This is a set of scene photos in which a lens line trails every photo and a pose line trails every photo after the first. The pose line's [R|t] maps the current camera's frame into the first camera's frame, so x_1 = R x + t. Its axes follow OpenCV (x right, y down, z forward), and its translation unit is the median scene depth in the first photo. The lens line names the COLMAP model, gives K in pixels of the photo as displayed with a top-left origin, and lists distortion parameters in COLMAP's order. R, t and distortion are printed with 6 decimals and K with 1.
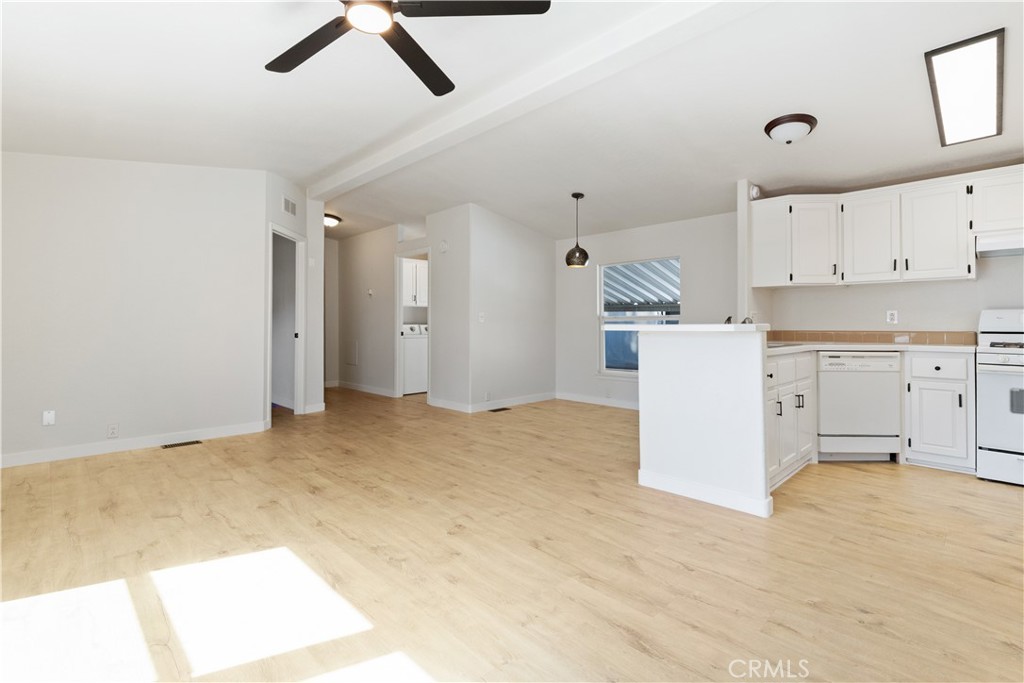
lens RADIAL K [[471.0, 0, 538.4], [0, 471.0, 323.0], [0, 0, 1]] dist [0.001629, 0.001226]
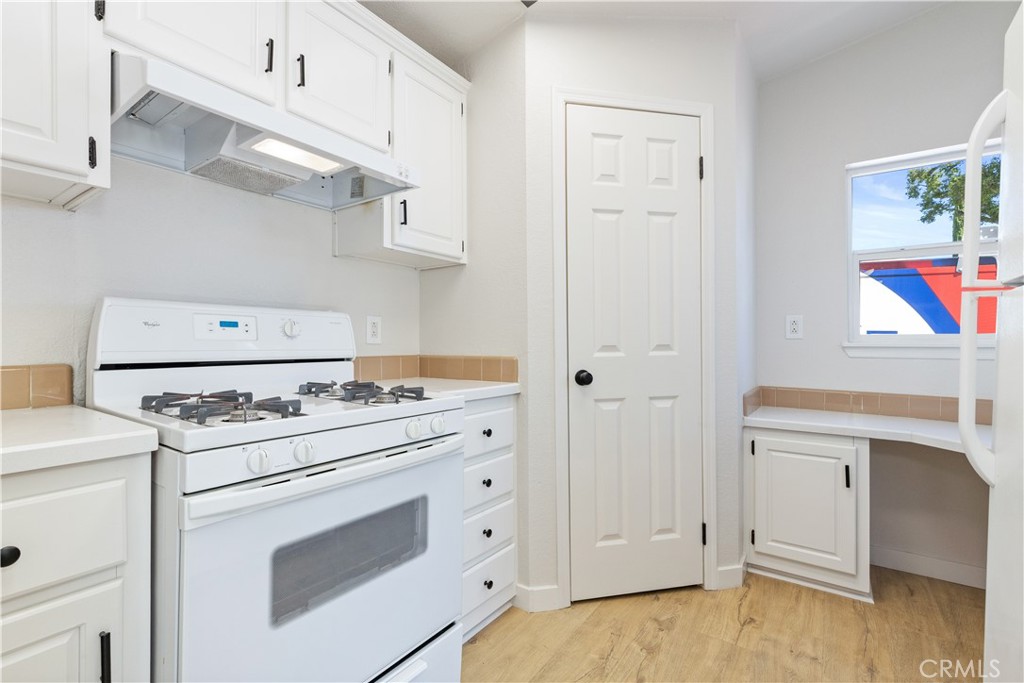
lens RADIAL K [[471.0, 0, 501.4], [0, 471.0, 337.2], [0, 0, 1]] dist [0.001629, 0.001226]
pose [[-0.120139, 0.012897, 0.992673, 0.751807], [-0.002985, 0.999906, -0.013352, 0.003691], [-0.992753, -0.004567, -0.120089, 0.991180]]
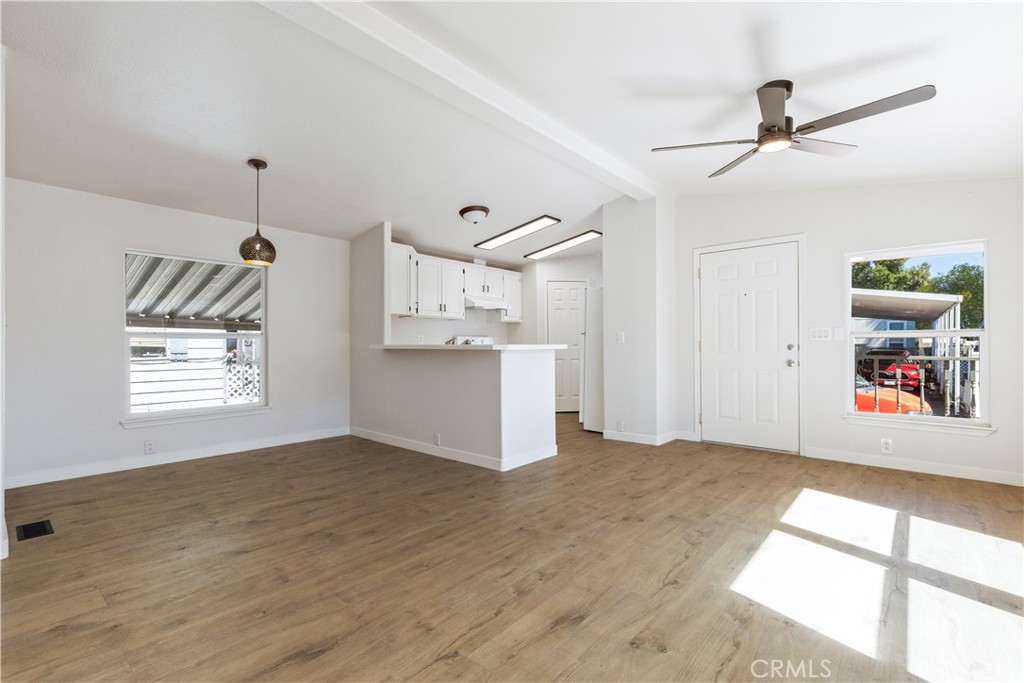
lens RADIAL K [[452.6, 0, 493.7], [0, 452.6, 345.6], [0, 0, 1]] dist [-0.004628, -0.000355]
pose [[-0.013009, -0.001029, 0.999915, -1.084690], [-0.005253, 0.999986, 0.000961, 0.007019], [-0.999902, -0.005240, -0.013014, 1.145289]]
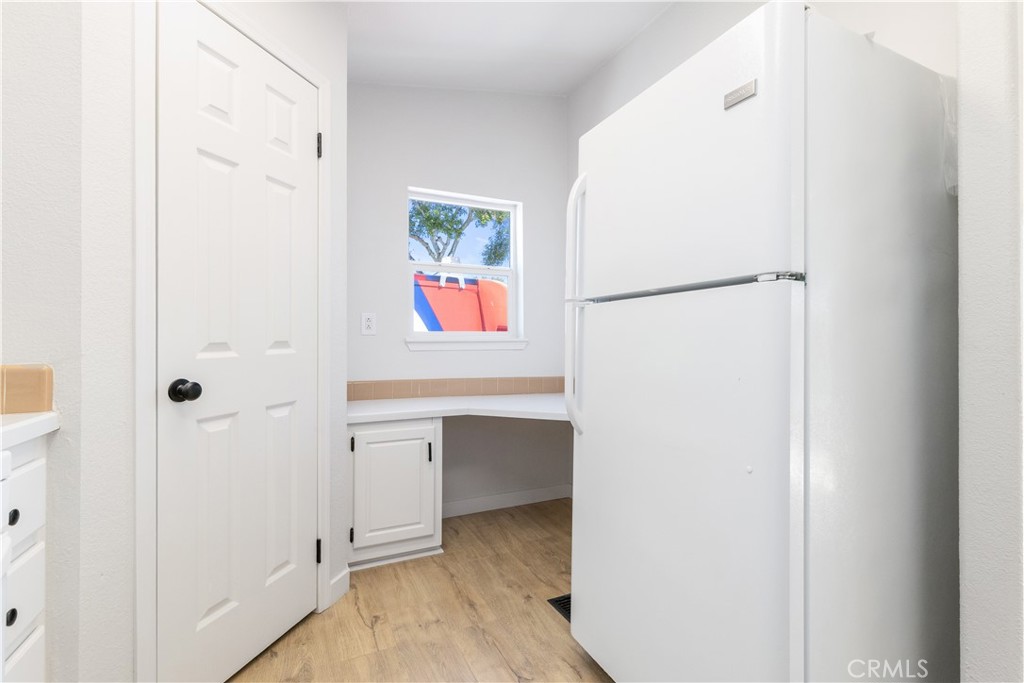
lens RADIAL K [[471.0, 0, 519.0], [0, 471.0, 329.5], [0, 0, 1]] dist [0.001629, 0.001226]
pose [[-0.931629, 0.011099, 0.363241, 0.939714], [0.003571, 0.999765, -0.021392, 0.004010], [-0.363393, -0.018632, -0.931450, 1.105542]]
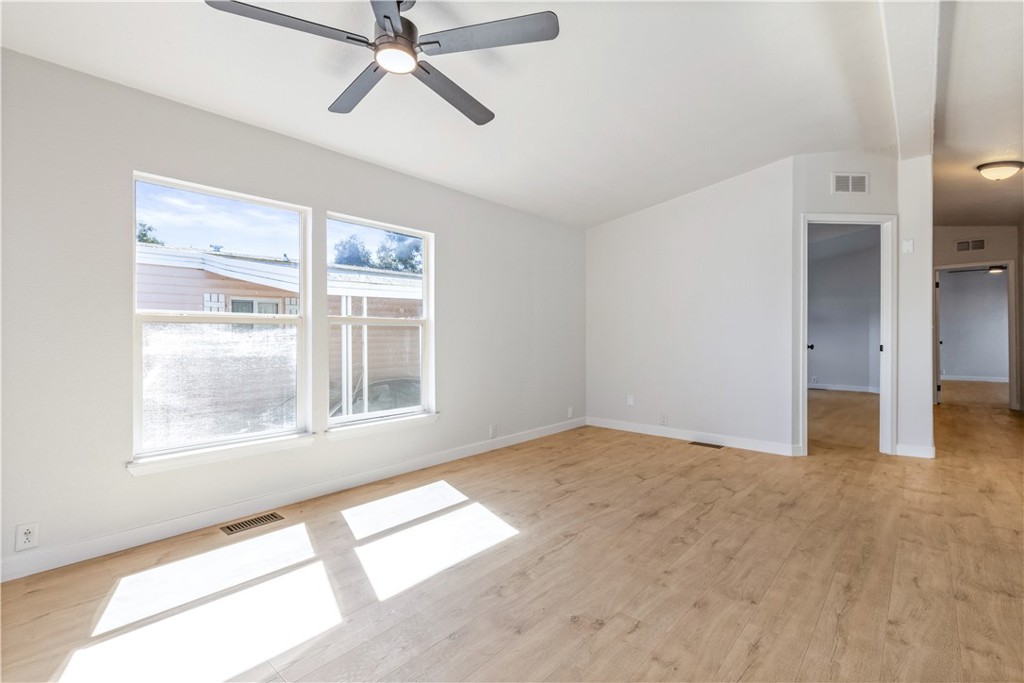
lens RADIAL K [[471.0, 0, 491.7], [0, 471.0, 329.6], [0, 0, 1]] dist [0.001629, 0.001226]
pose [[0.009475, -0.012143, -0.999881, 0.453950], [0.007419, 0.999900, -0.012073, 0.004728], [0.999928, -0.007304, 0.009564, 0.716809]]
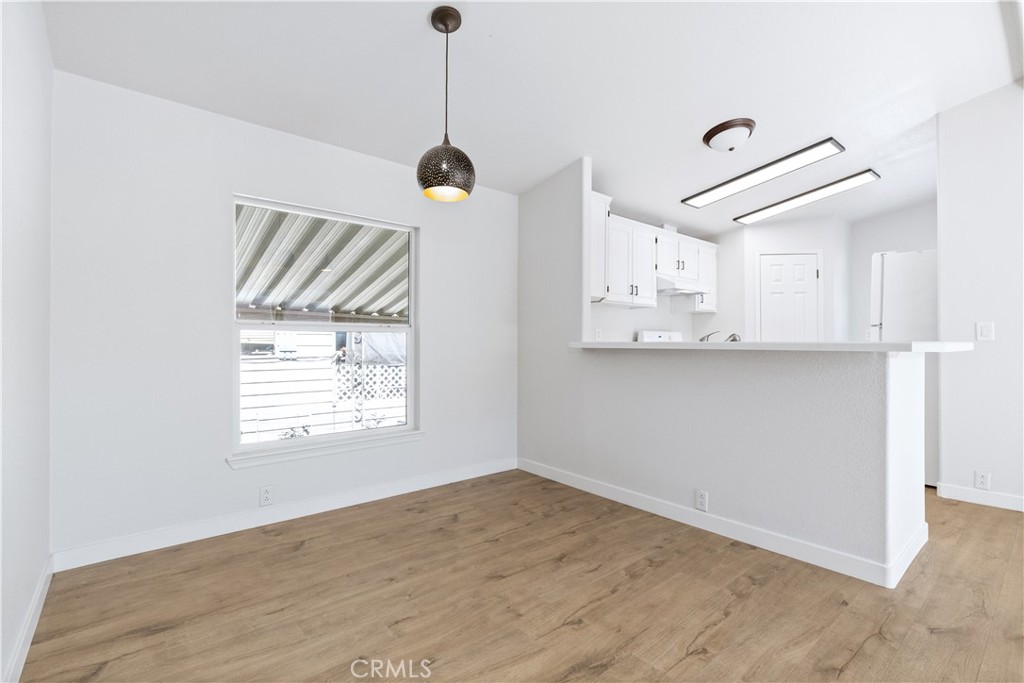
lens RADIAL K [[452.6, 0, 496.6], [0, 452.6, 343.9], [0, 0, 1]] dist [-0.004628, -0.000355]
pose [[0.147403, -0.002305, 0.989074, -0.520561], [-0.007216, 0.999968, 0.003405, 0.009635], [-0.989050, -0.007639, 0.147382, 1.588948]]
